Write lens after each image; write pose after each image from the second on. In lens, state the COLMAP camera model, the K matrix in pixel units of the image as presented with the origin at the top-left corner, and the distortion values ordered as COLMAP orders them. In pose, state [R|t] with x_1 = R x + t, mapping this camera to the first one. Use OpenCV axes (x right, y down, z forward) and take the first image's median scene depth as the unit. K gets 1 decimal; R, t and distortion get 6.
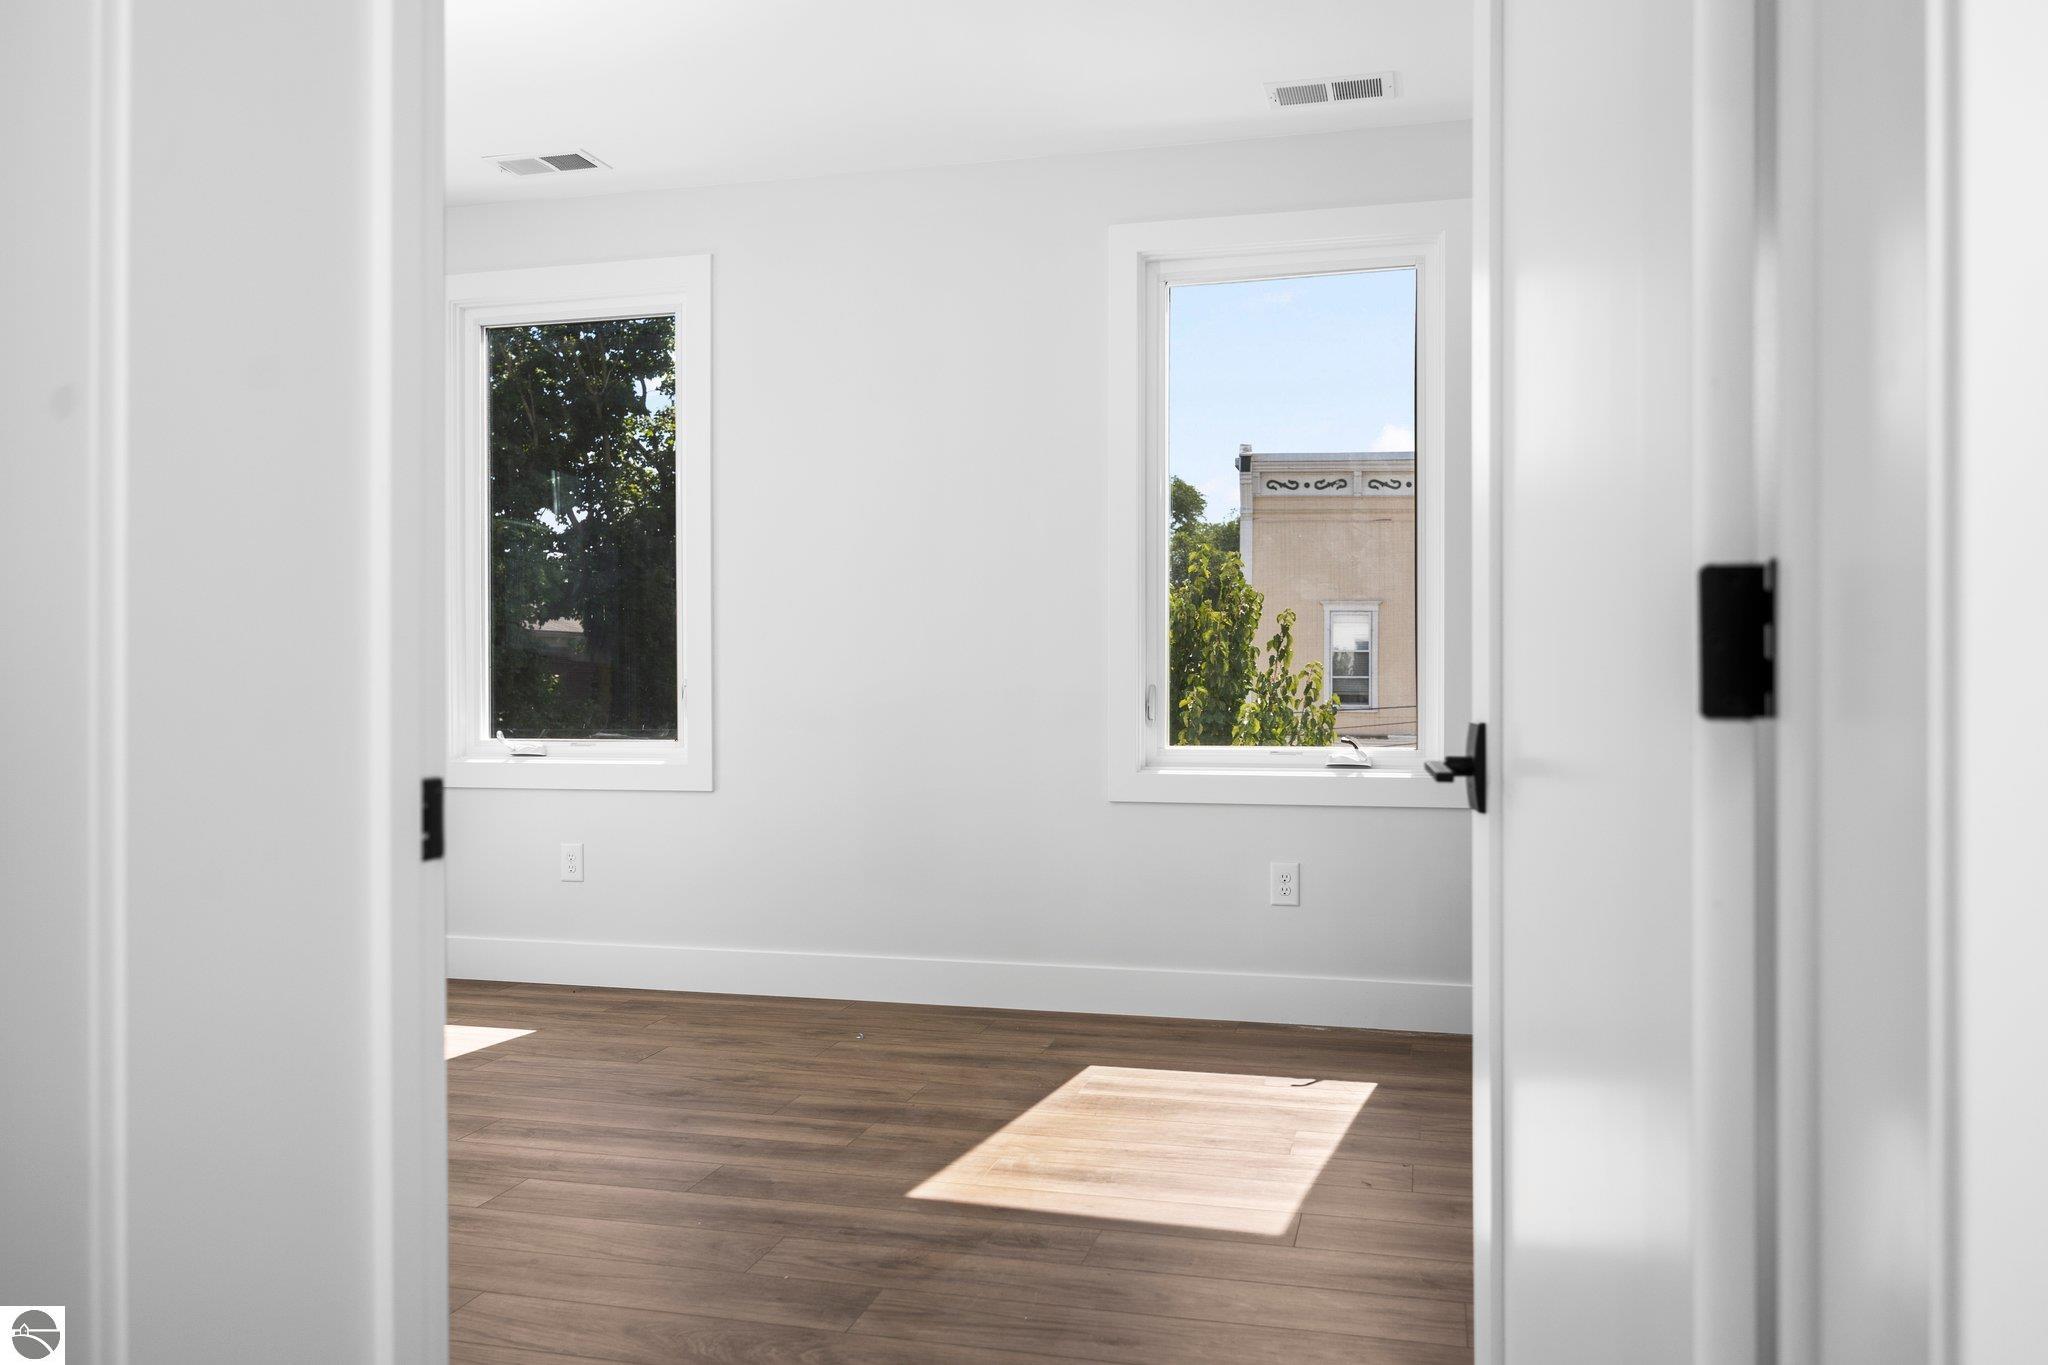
lens RADIAL K [[1568.1, 0, 1024.0], [0, 1568.1, 682.5], [0, 0, 1]] dist [0.005733, 0.001123]
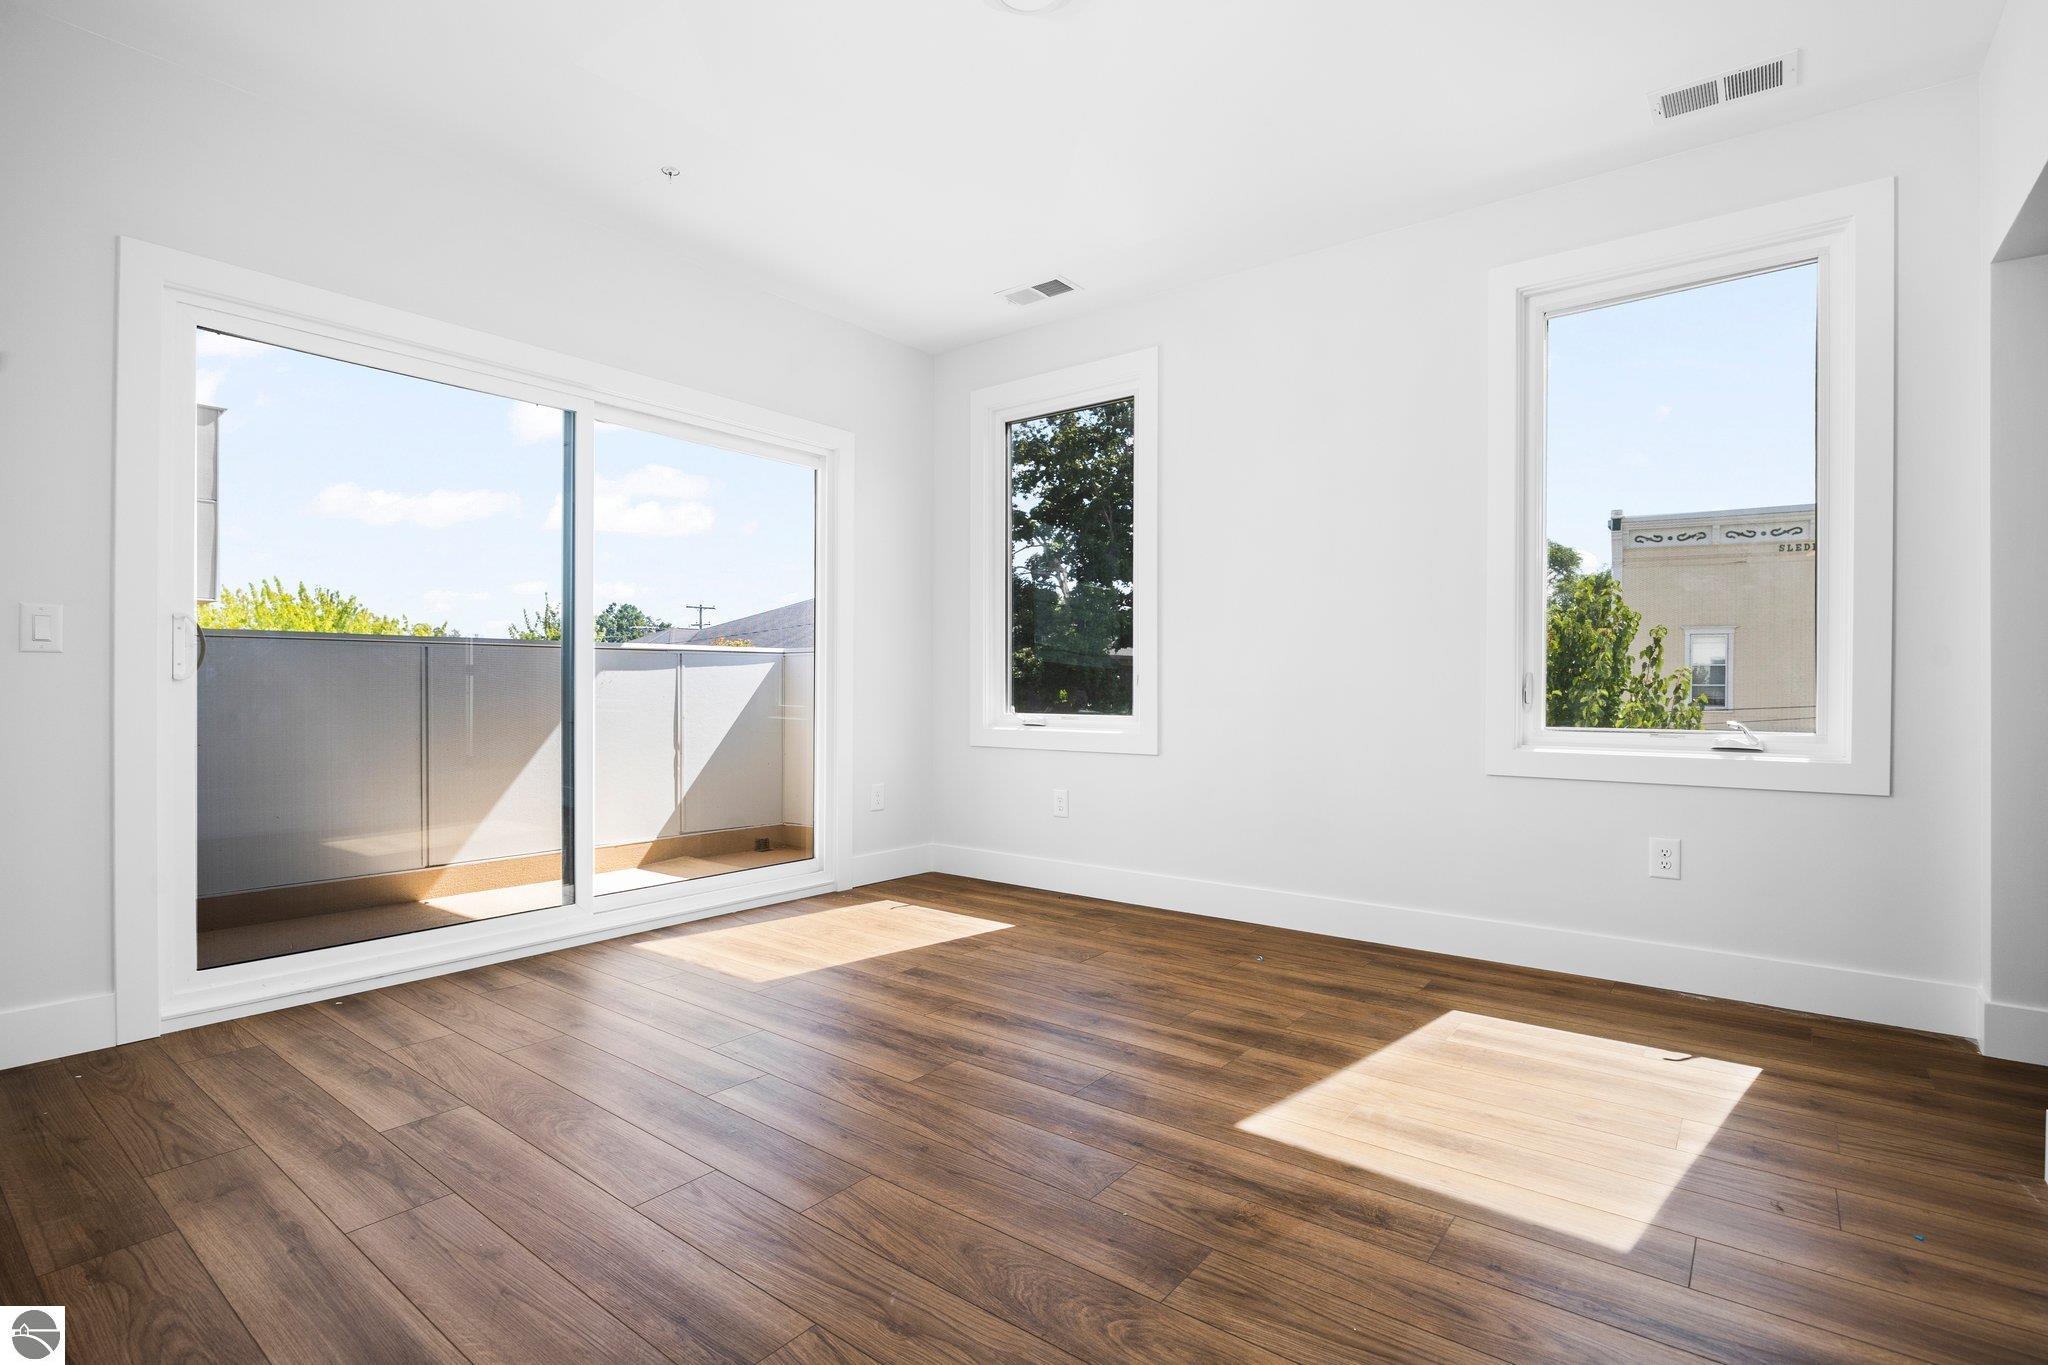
lens RADIAL K [[985.0, 0, 1029.5], [0, 985.0, 692.7], [0, 0, 1]] dist [-0.017193, 0.001560]
pose [[0.921945, 0.007522, -0.387248, 0.026891], [-0.006574, 0.999971, 0.003772, 0.017722], [0.387265, -0.000932, 0.921968, 0.240577]]
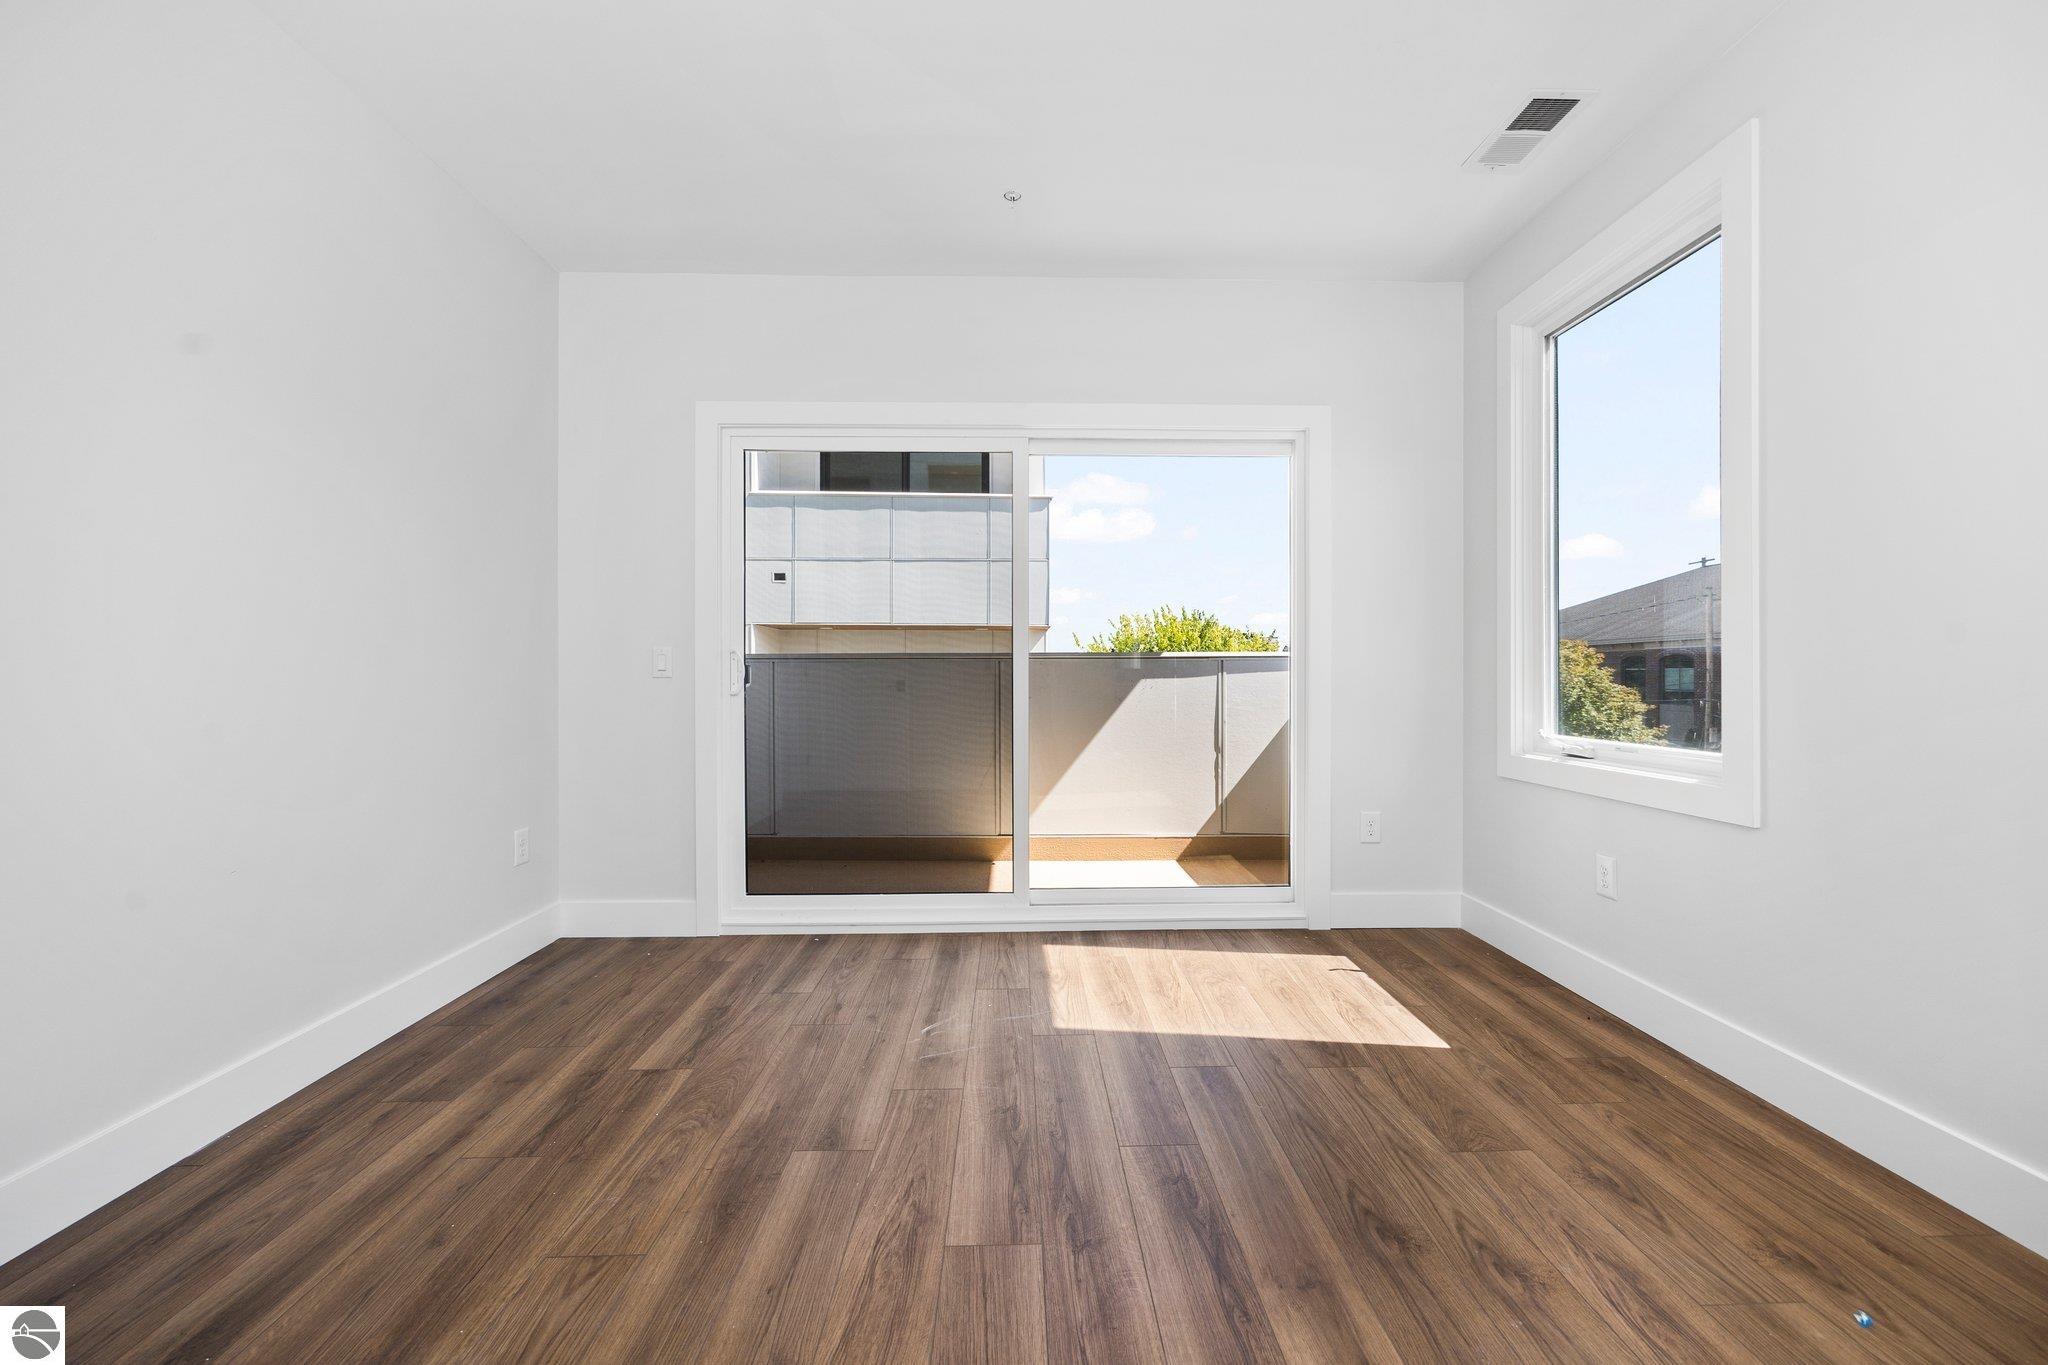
lens RADIAL K [[815.3, 0, 1024.8], [0, 815.3, 677.4], [0, 0, 1]] dist [-0.000708, -0.000149]
pose [[0.283677, 0.003643, -0.958913, 0.094303], [-0.003316, 0.999991, 0.002818, -0.004061], [0.958914, 0.002380, 0.283686, 0.664572]]
